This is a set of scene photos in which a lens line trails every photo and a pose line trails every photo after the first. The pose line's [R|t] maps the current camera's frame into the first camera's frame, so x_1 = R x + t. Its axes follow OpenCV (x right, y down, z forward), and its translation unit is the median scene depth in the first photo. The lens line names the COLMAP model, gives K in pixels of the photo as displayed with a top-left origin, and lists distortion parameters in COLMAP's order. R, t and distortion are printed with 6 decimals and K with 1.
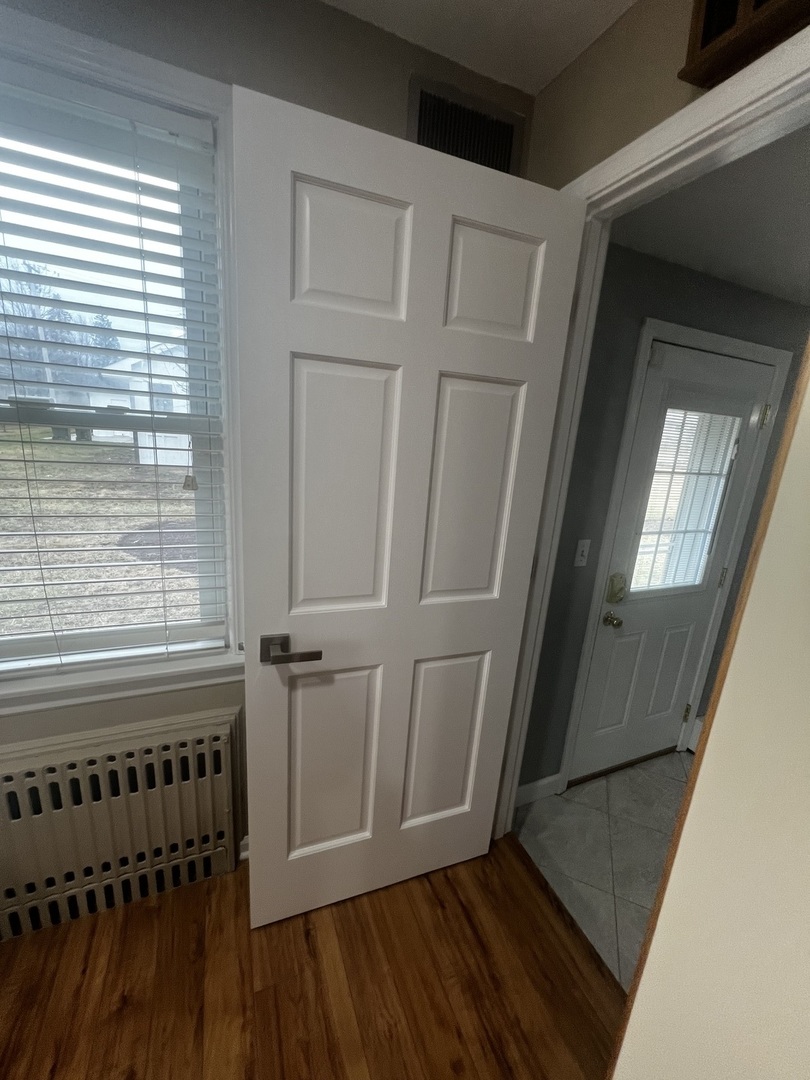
lens RADIAL K [[433.3, 0, 405.0], [0, 433.3, 540.0], [0, 0, 1]] dist [0.001421, 0.000390]
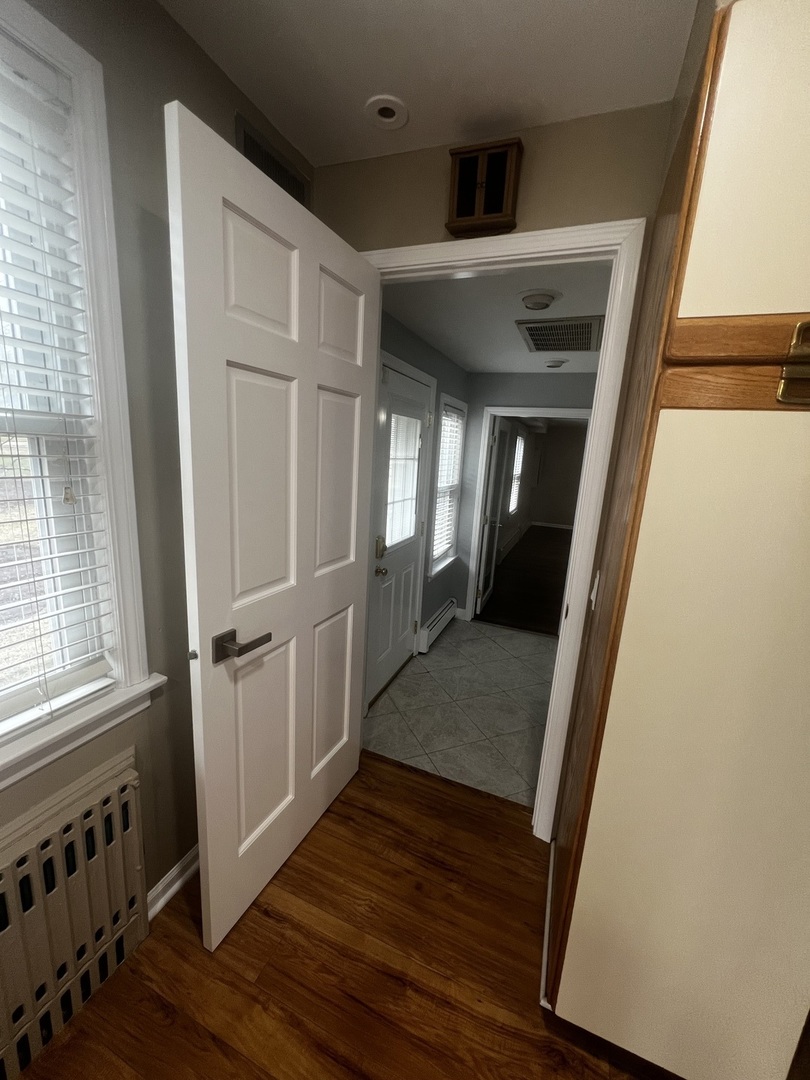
lens RADIAL K [[433.3, 0, 405.0], [0, 433.3, 540.0], [0, 0, 1]] dist [0.001421, 0.000390]
pose [[0.707722, -0.174481, 0.684606, -0.577466], [0.164323, 0.983101, 0.080686, -0.007732], [-0.687116, 0.055393, 0.724433, -0.042171]]
